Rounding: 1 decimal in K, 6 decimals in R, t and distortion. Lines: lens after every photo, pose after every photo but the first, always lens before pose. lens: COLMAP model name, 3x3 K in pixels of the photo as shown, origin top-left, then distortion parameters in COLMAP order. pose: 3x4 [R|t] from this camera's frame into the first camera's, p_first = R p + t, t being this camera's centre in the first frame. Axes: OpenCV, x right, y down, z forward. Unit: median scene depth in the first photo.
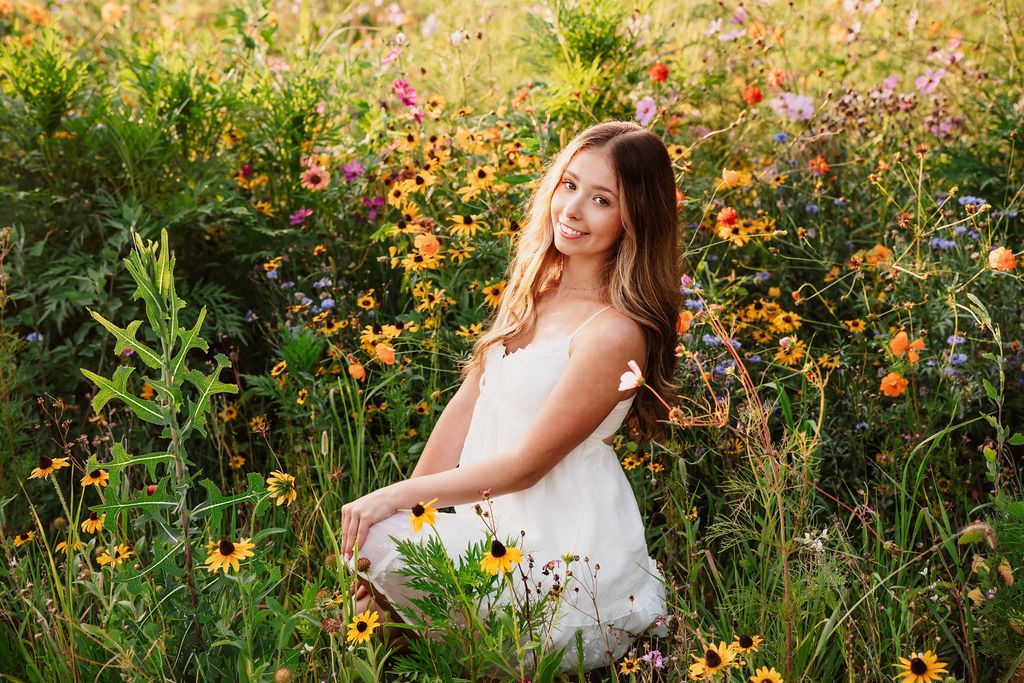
lens RADIAL K [[1506.1, 0, 516.5], [0, 1506.1, 338.1], [0, 0, 1]] dist [0.203931, 0.000000]
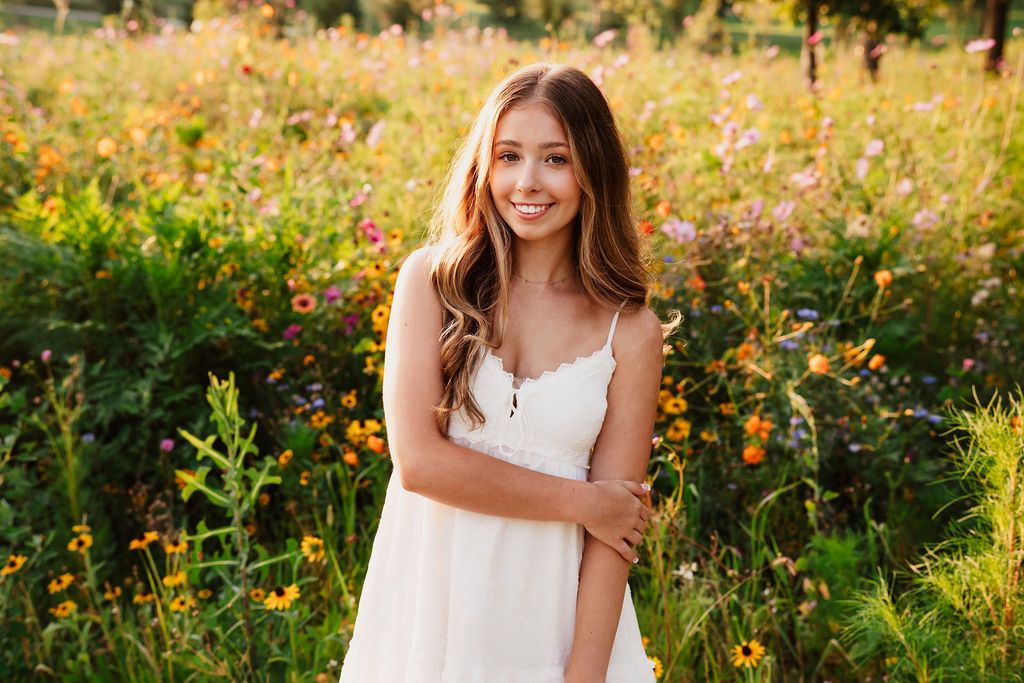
lens RADIAL K [[1458.4, 0, 513.1], [0, 1458.4, 344.6], [0, 0, 1]] dist [0.154866, 0.000000]
pose [[0.998535, -0.028703, 0.045874, -0.021268], [0.030270, 0.998969, -0.033835, -0.033057], [-0.044856, 0.035174, 0.998374, -0.316113]]
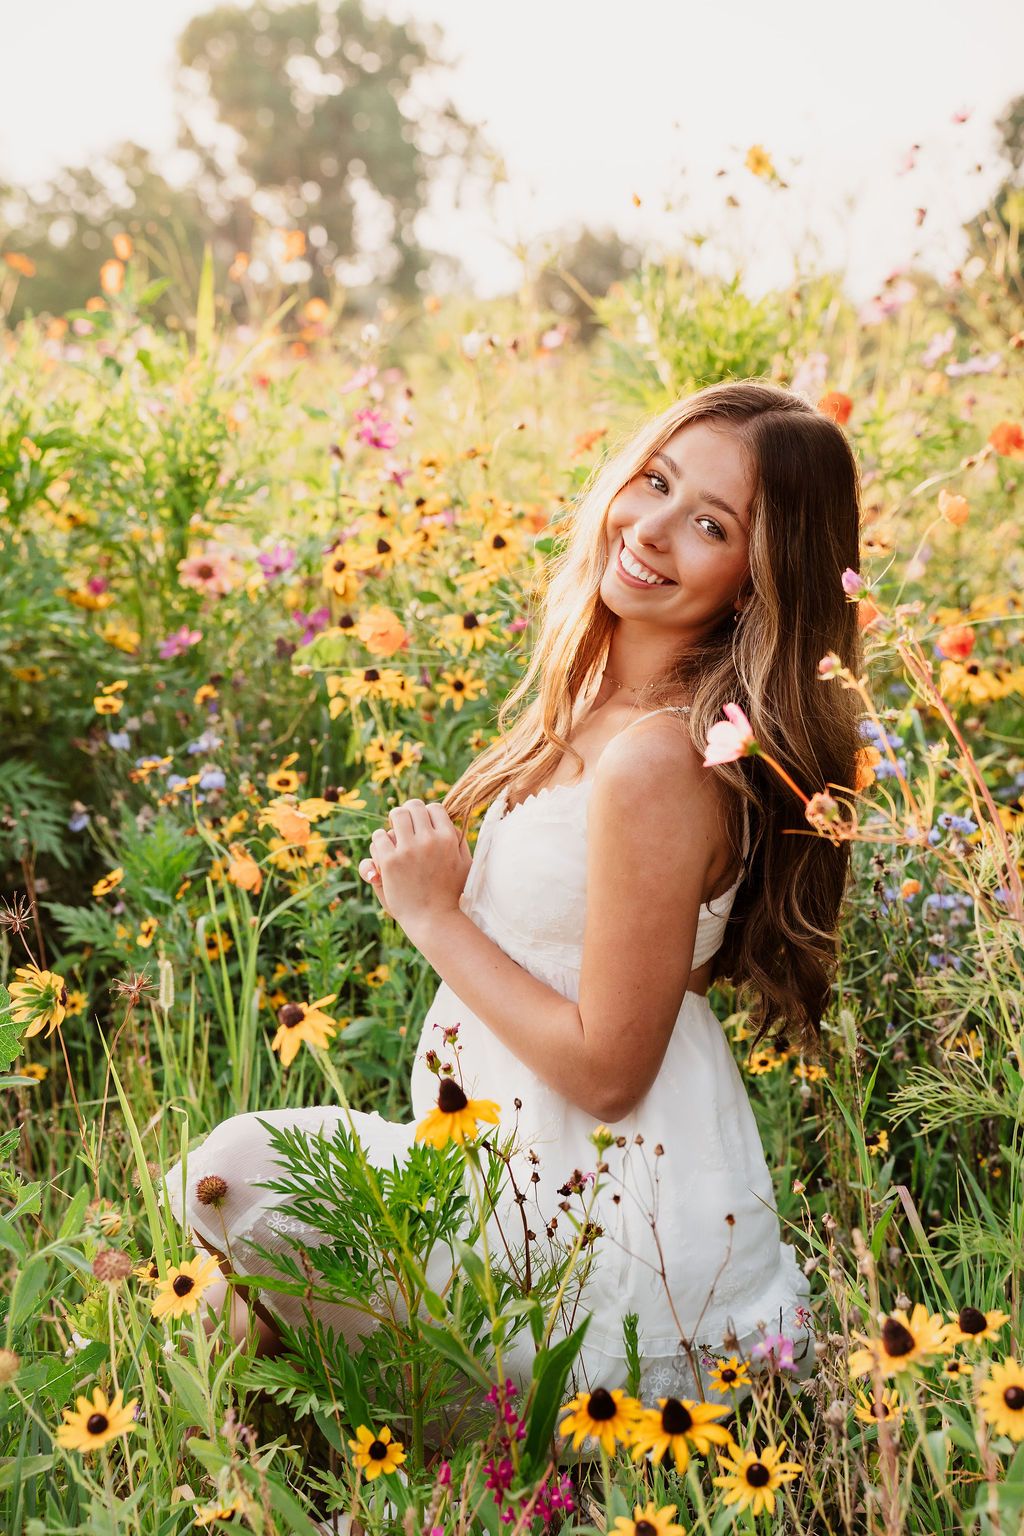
lens RADIAL K [[2499.5, 0, 504.6], [0, 2499.5, 769.0], [0, 0, 1]] dist [0.284872, 0.000000]
pose [[0.998621, 0.018678, -0.049072, 0.031434], [-0.024082, 0.993422, -0.111946, 0.092774], [0.046659, 0.112973, 0.992502, 0.142651]]
